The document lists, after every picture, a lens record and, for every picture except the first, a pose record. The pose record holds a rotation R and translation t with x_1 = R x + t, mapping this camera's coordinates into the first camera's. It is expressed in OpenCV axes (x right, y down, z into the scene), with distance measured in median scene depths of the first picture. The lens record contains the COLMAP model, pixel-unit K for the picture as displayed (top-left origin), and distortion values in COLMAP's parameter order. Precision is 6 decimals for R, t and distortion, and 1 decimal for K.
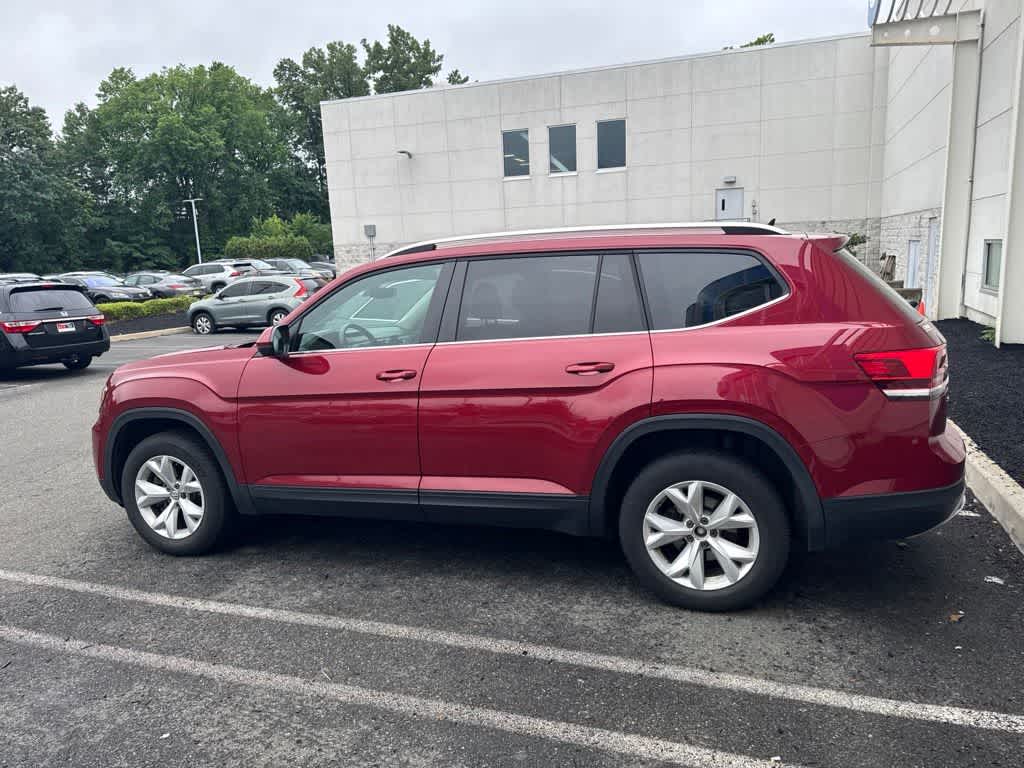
lens RADIAL K [[711.7, 0, 521.1], [0, 711.7, 378.2], [0, 0, 1]] dist [0.039428, -0.042079]
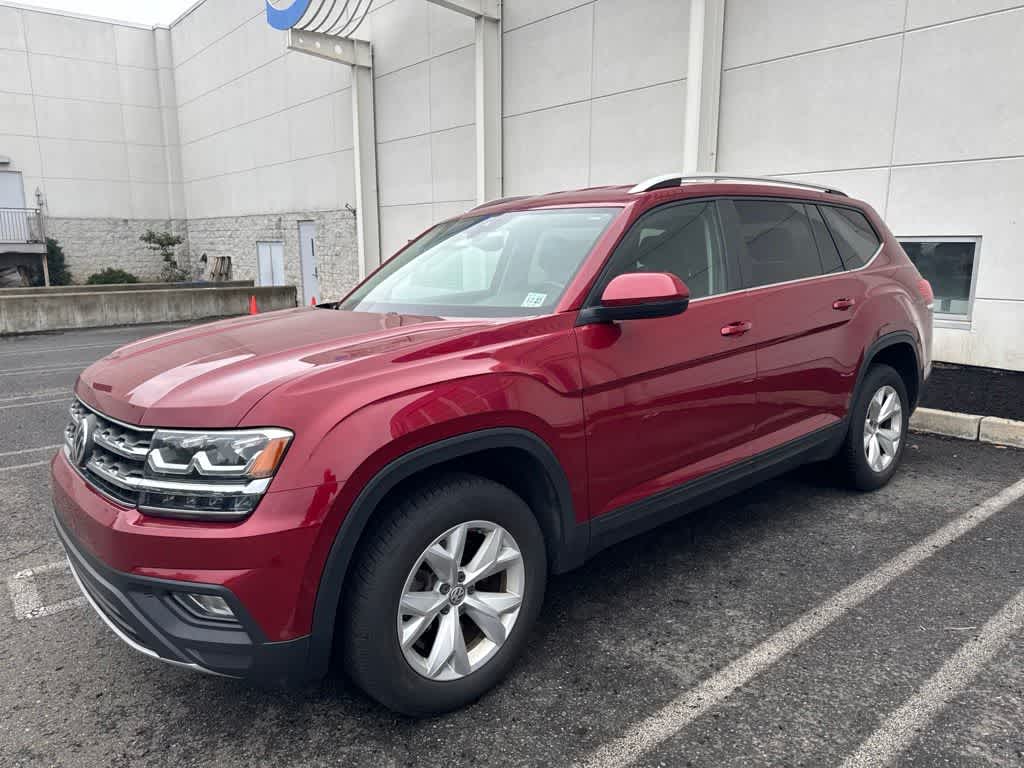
lens RADIAL K [[715.5, 0, 513.9], [0, 715.5, 381.4], [0, 0, 1]] dist [0.037988, -0.041593]
pose [[0.516428, -0.123388, 0.847395, -0.911815], [0.132424, 0.989168, 0.063328, -0.026485], [-0.846030, 0.079511, 0.527173, 0.671242]]
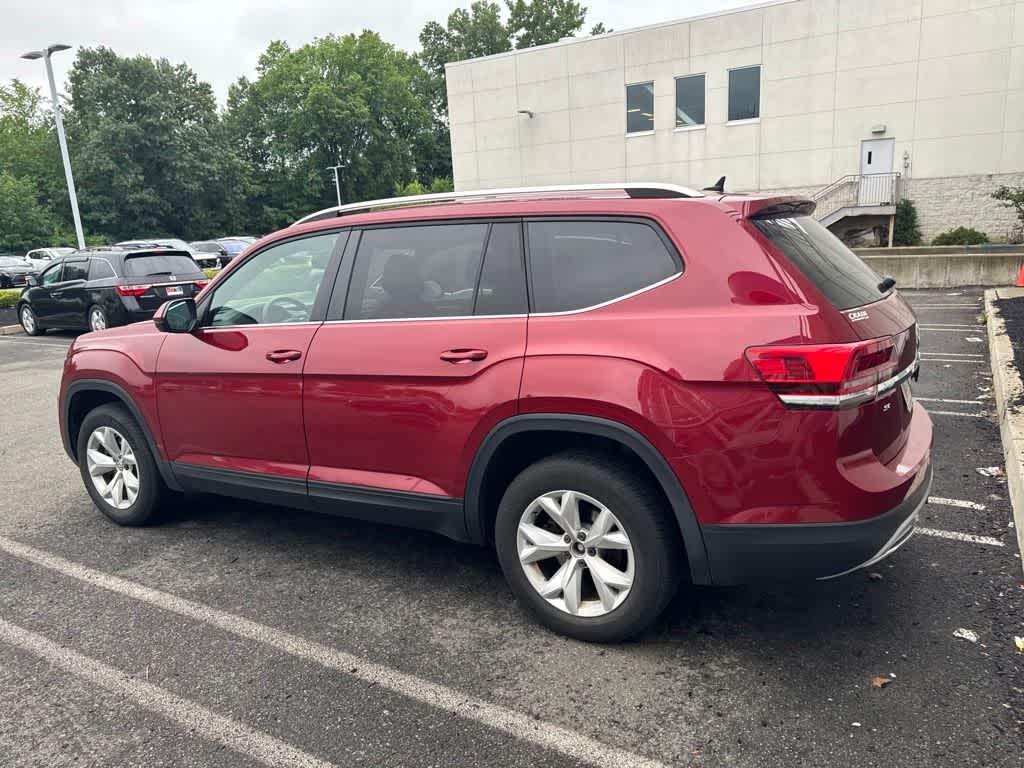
lens RADIAL K [[714.5, 0, 526.8], [0, 714.5, 383.7], [0, 0, 1]] dist [0.037210, -0.040801]
pose [[0.981731, 0.033307, -0.187339, 0.269203], [-0.022476, 0.997966, 0.059647, -0.026290], [0.188944, -0.054346, 0.980483, 0.121214]]
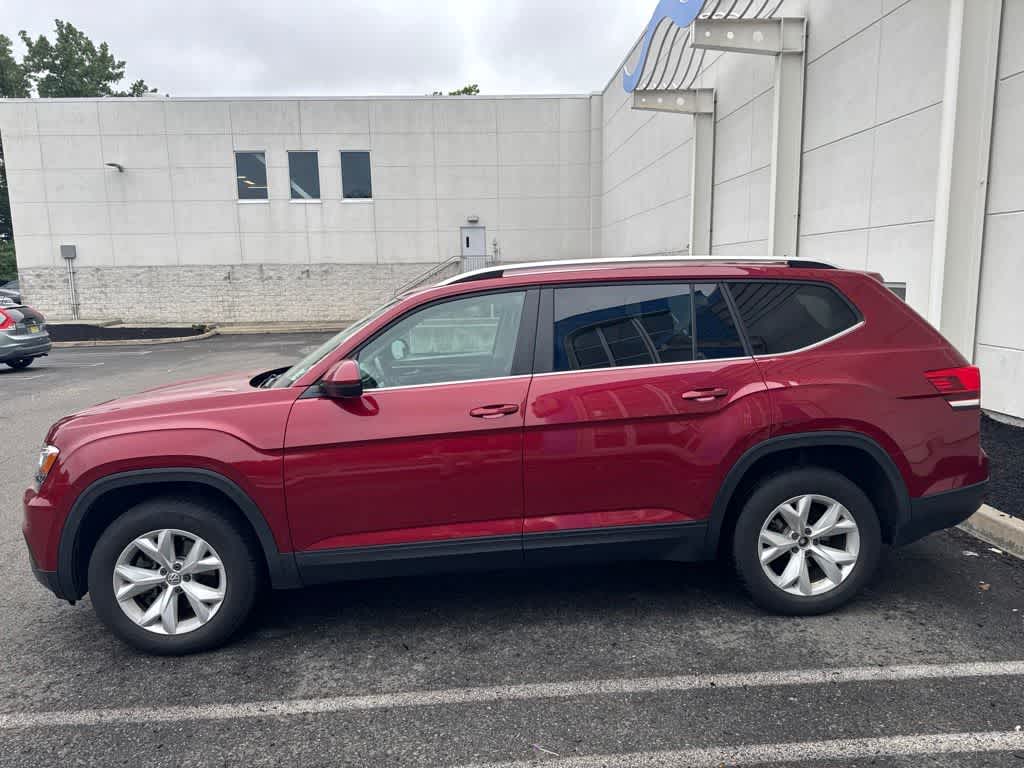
lens RADIAL K [[711.7, 0, 509.8], [0, 711.7, 382.8], [0, 0, 1]] dist [0.022708, -0.020480]
pose [[0.925077, -0.033767, 0.378276, -0.436052], [0.047946, 0.998454, -0.028125, -0.011825], [-0.376741, 0.044155, 0.925266, 0.125263]]
